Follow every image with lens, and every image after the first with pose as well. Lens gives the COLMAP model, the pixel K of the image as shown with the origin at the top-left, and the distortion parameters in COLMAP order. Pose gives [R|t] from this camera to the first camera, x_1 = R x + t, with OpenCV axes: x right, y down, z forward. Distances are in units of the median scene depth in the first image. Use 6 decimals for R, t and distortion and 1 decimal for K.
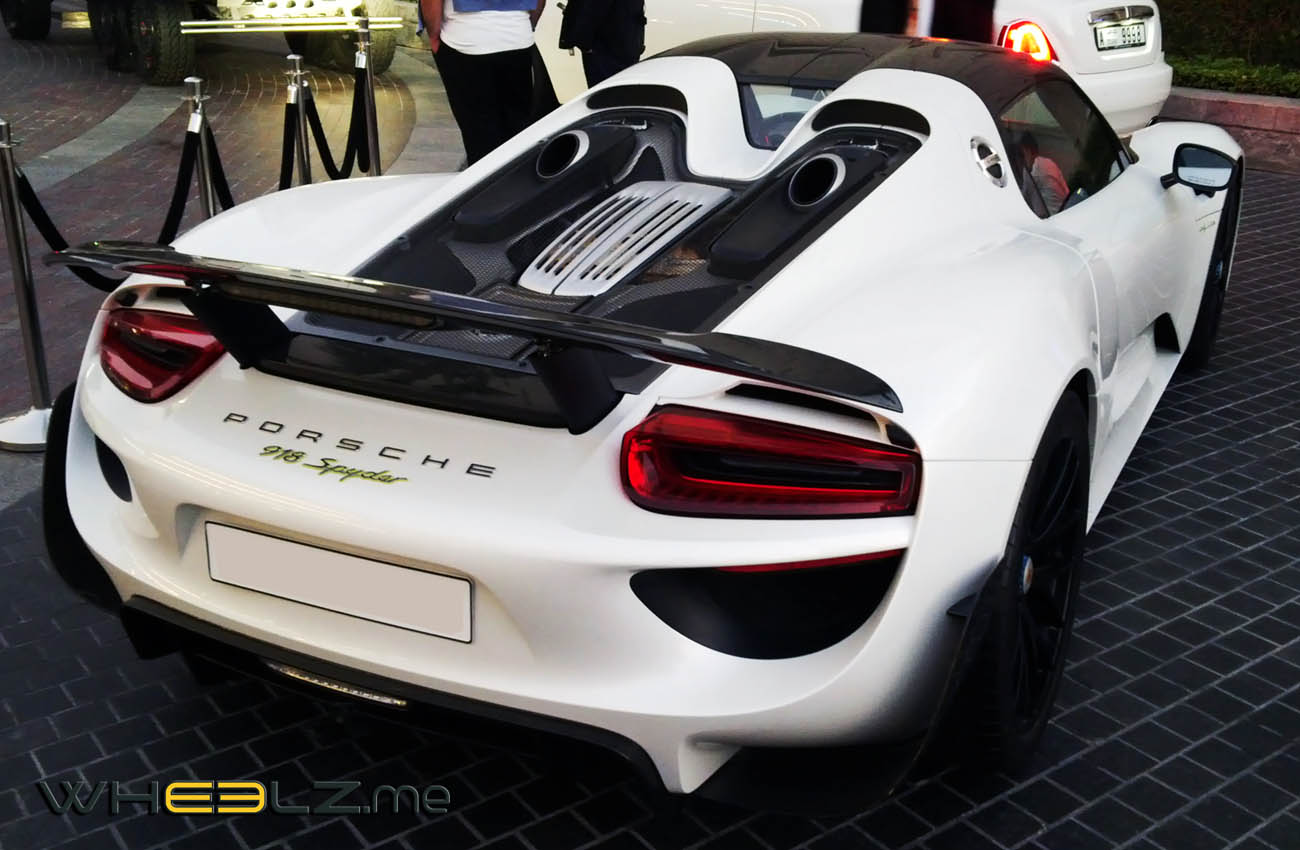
lens RADIAL K [[1376.1, 0, 692.0], [0, 1376.1, 420.7], [0, 0, 1]] dist [0.098708, -0.213781]
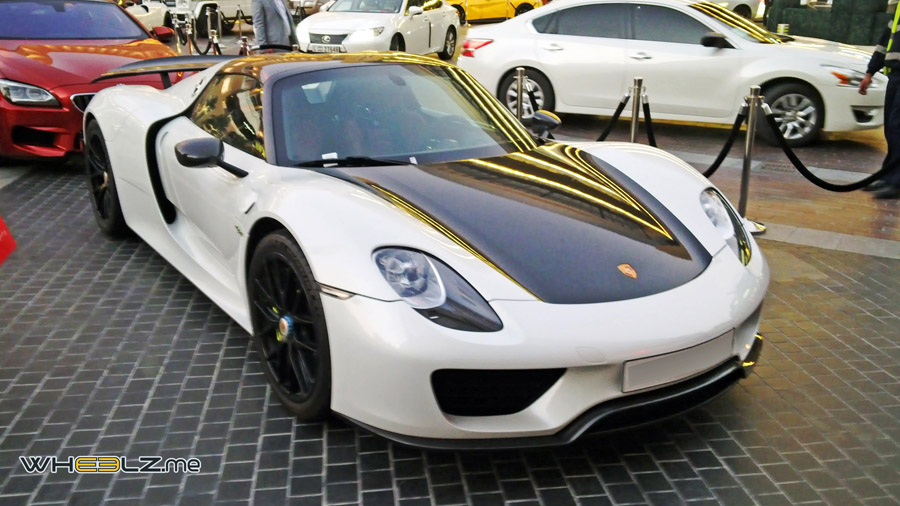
lens RADIAL K [[820.3, 0, 450.0], [0, 820.3, 253.0], [0, 0, 1]] dist [0.092535, -0.207847]
pose [[-0.492430, 0.245752, -0.834936, 1.380957], [-0.321280, 0.840231, 0.436795, -0.777169], [0.808883, 0.483340, -0.334800, 2.171301]]
